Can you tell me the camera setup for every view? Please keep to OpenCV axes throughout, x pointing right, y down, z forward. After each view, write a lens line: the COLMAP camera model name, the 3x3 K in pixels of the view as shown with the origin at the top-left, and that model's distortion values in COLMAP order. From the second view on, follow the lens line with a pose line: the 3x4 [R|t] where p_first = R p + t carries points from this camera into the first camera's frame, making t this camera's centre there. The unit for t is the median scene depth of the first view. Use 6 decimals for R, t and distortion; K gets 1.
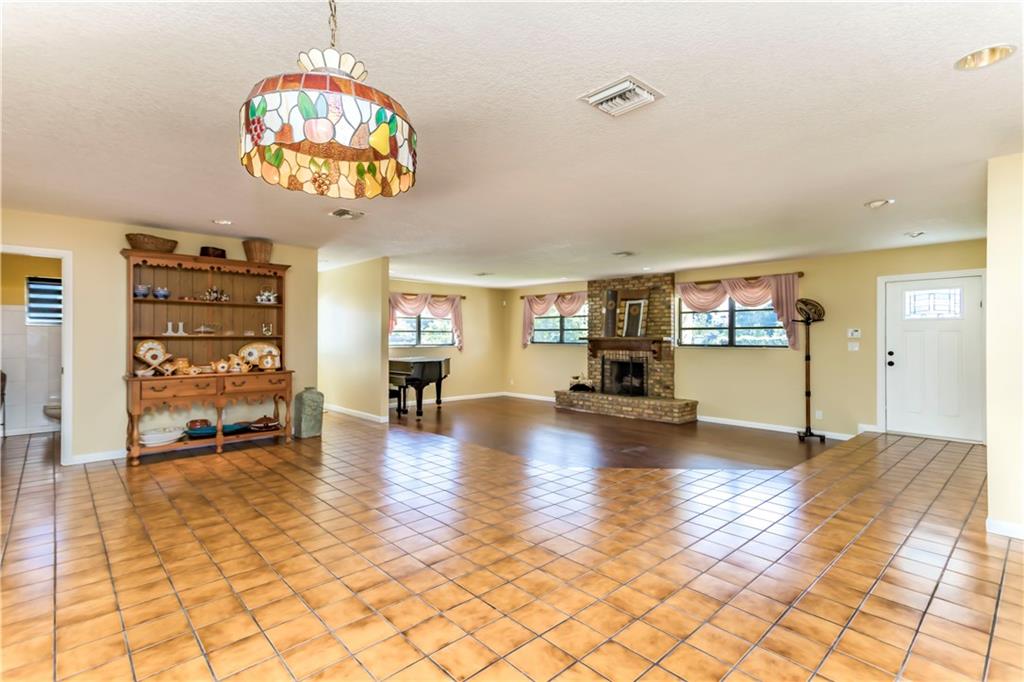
lens RADIAL K [[495.4, 0, 507.9], [0, 495.4, 337.5], [0, 0, 1]] dist [0.025132, 0.001897]
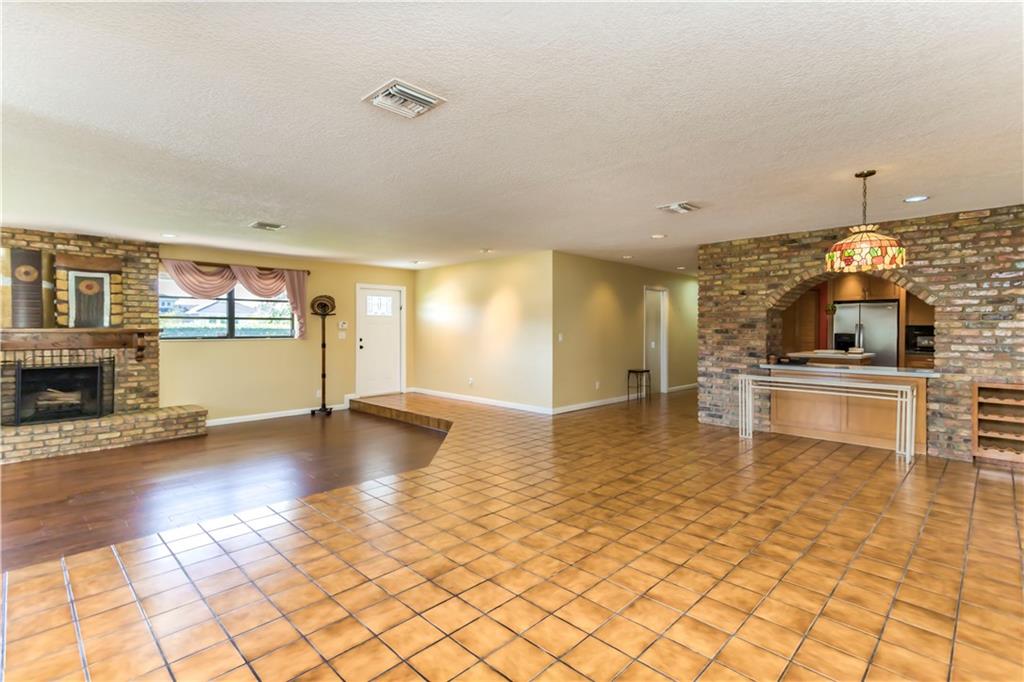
lens RADIAL K [[495.4, 0, 515.9], [0, 495.4, 334.1], [0, 0, 1]] dist [0.025132, 0.001897]
pose [[-0.071313, -0.014379, 0.997350, -0.595188], [0.000122, 0.999896, 0.014424, -0.003191], [-0.997454, 0.001150, -0.071304, 0.633358]]
